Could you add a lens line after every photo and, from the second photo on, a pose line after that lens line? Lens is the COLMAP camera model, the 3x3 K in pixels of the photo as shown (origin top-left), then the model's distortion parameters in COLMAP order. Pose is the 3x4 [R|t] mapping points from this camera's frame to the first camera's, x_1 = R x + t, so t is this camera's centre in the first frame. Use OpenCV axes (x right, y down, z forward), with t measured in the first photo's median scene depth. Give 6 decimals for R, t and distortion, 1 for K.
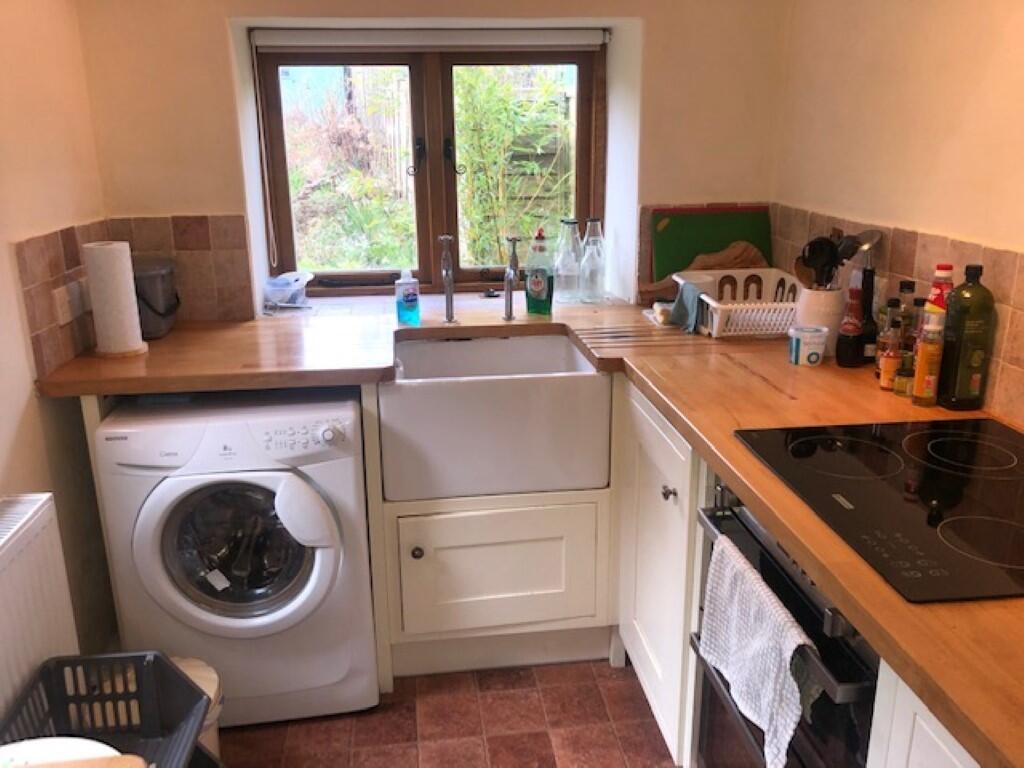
lens RADIAL K [[881.1, 0, 512.0], [0, 881.1, 384.0], [0, 0, 1]] dist [0.005681, -0.000480]
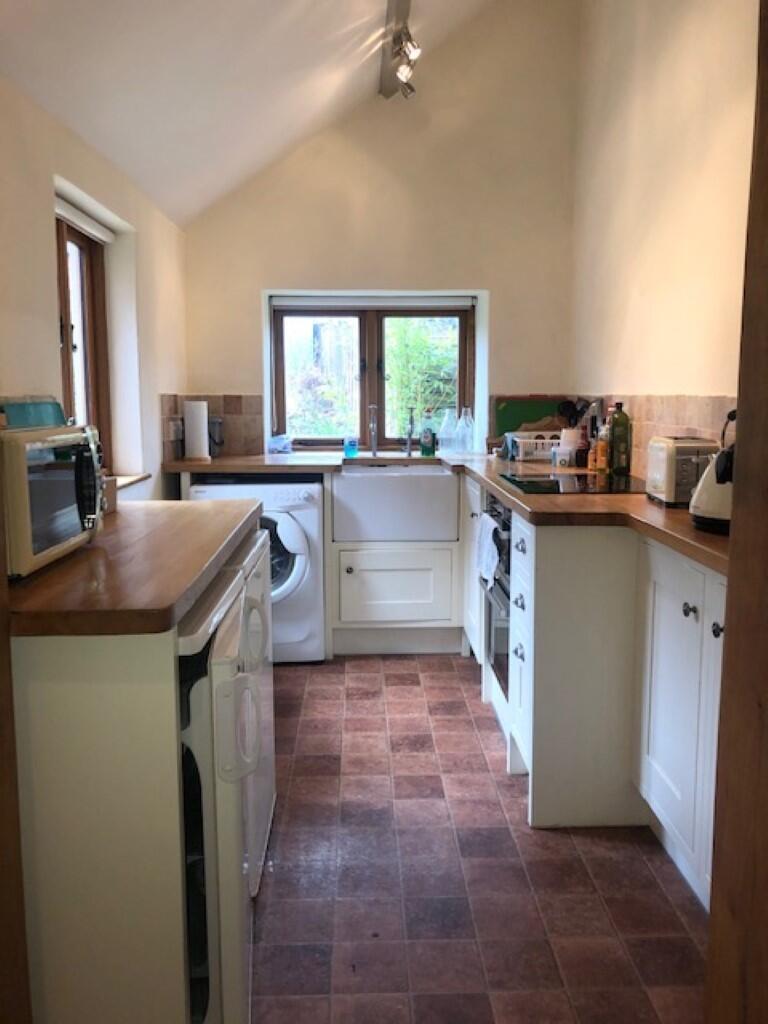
lens RADIAL K [[881.1, 0, 384.0], [0, 881.1, 512.0], [0, 0, 1]] dist [0.005681, -0.000480]
pose [[0.995369, 0.025197, -0.092768, 0.113971], [-0.039042, 0.987824, -0.150594, 0.305546], [0.087844, 0.153518, 0.984233, -0.707702]]
